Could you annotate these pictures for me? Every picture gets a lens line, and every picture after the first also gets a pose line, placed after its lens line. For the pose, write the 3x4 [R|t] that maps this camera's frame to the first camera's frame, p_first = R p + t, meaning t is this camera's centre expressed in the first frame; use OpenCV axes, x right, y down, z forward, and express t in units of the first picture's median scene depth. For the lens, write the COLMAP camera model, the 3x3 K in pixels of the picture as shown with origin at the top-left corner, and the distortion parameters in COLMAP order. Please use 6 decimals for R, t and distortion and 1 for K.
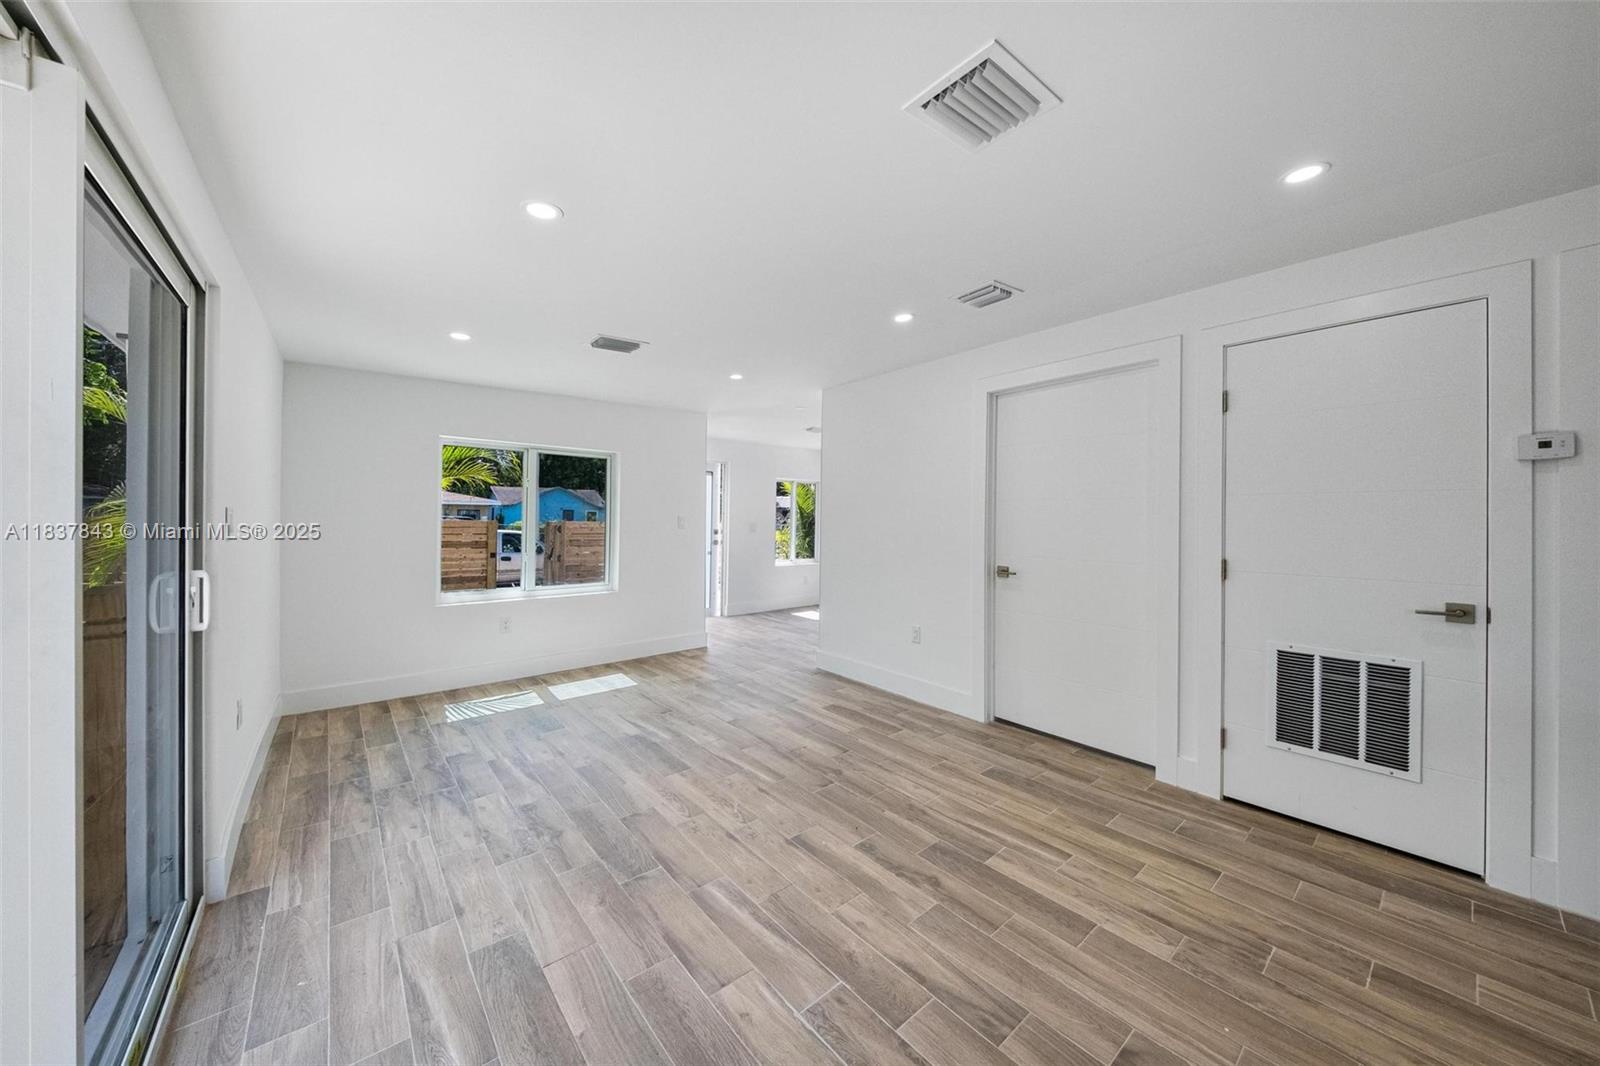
lens RADIAL K [[547.7, 0, 806.6], [0, 547.7, 522.0], [0, 0, 1]] dist [0.062221, -0.030359]
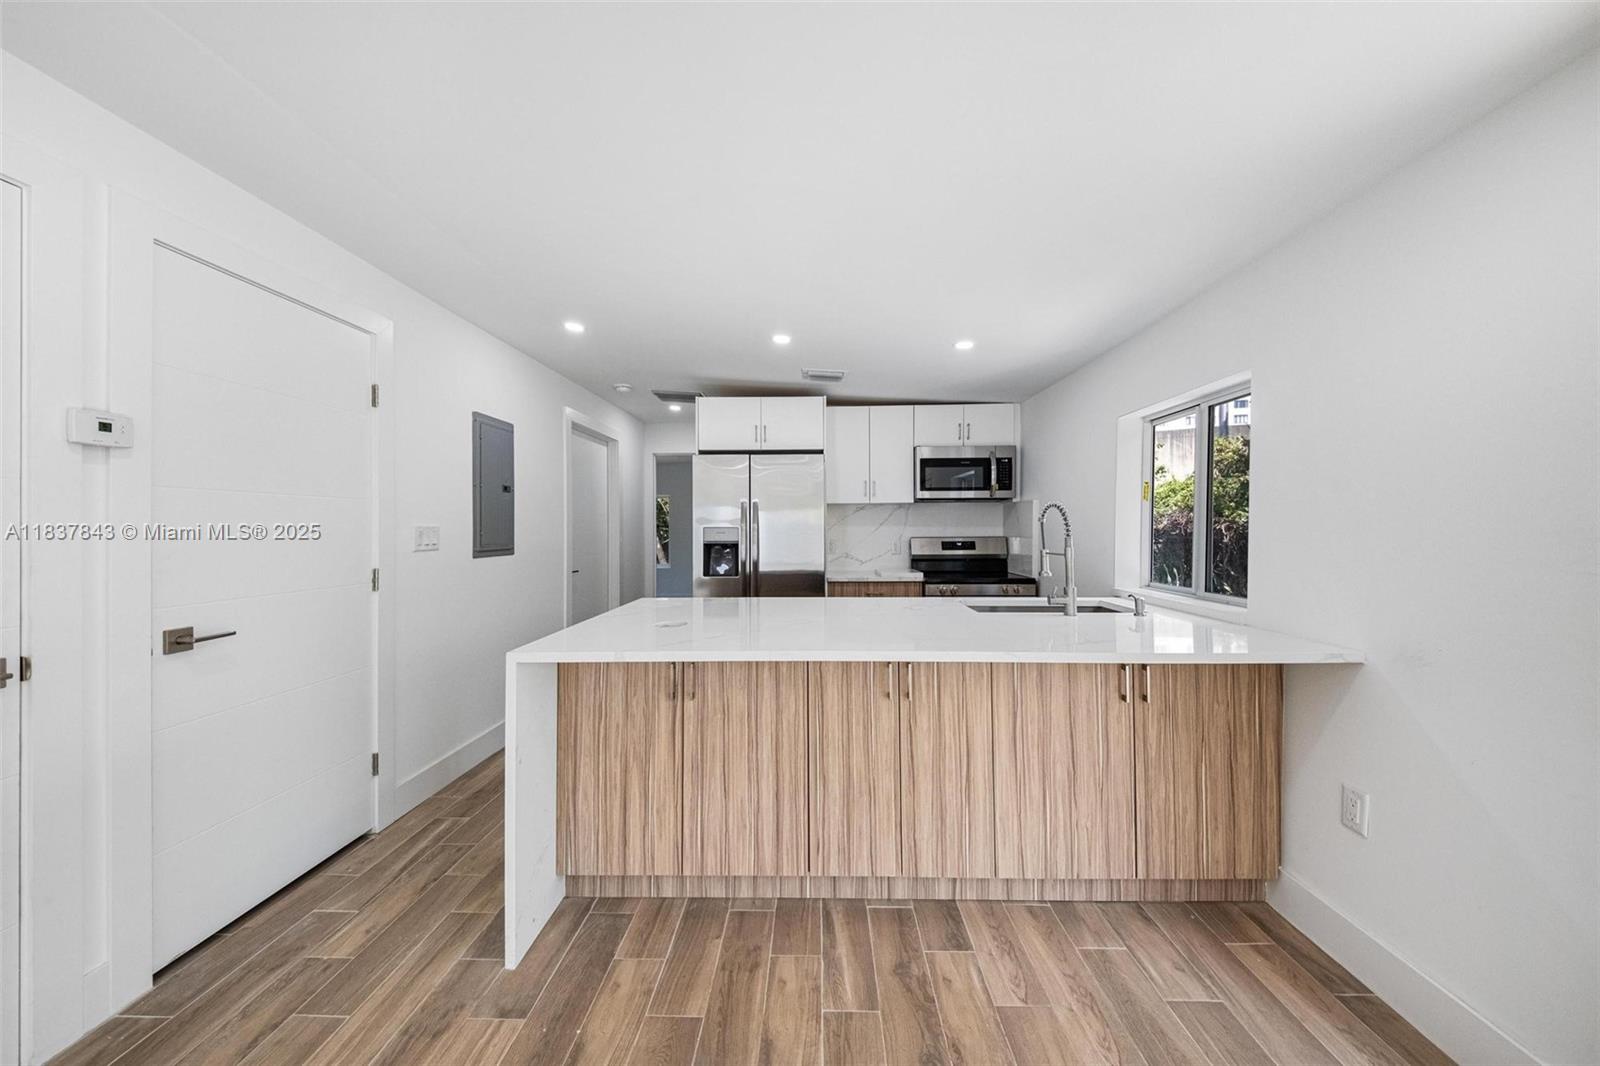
lens RADIAL K [[547.7, 0, 806.6], [0, 547.7, 522.0], [0, 0, 1]] dist [0.062221, -0.030359]
pose [[-0.748460, 0.000639, 0.663180, 0.065409], [0.000358, 1.000000, -0.000558, -0.005405], [-0.663180, -0.000180, -0.748460, 0.685930]]
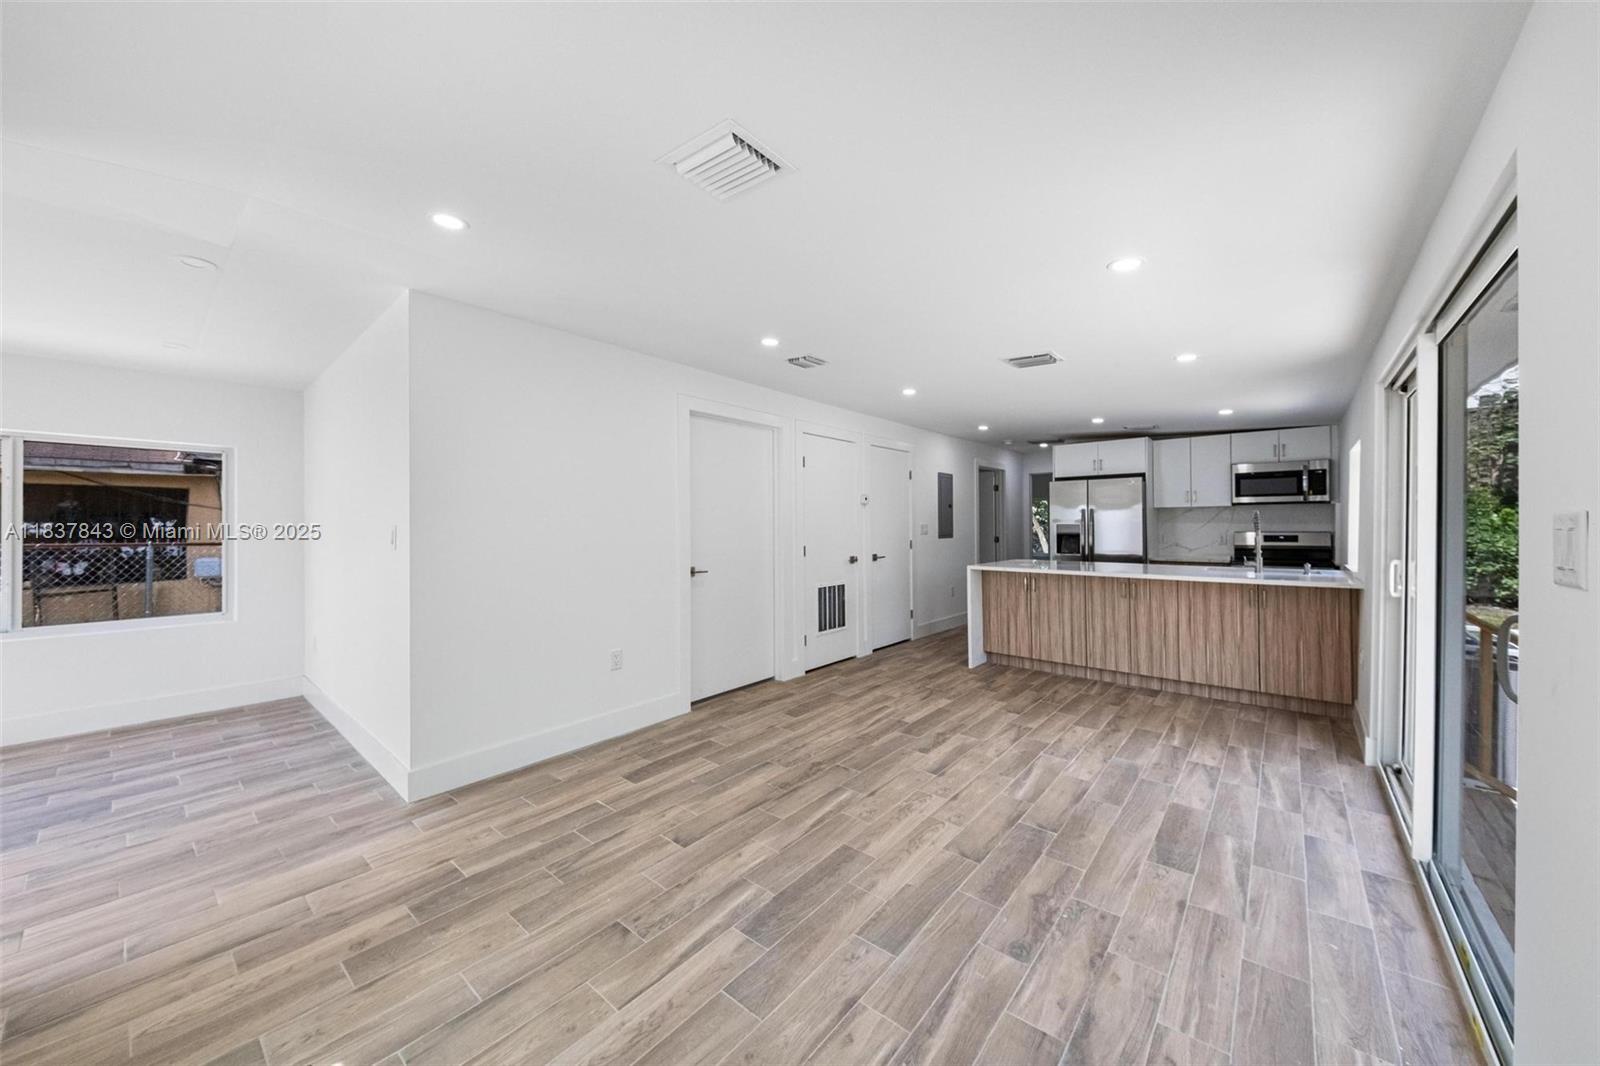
lens RADIAL K [[555.0, 0, 800.6], [0, 555.0, 525.9], [0, 0, 1]] dist [0.064478, -0.032427]
pose [[-0.160496, -0.008571, 0.986999, -1.108336], [0.005365, 0.999940, 0.009555, -0.015934], [-0.987022, 0.006829, -0.160440, 1.338738]]
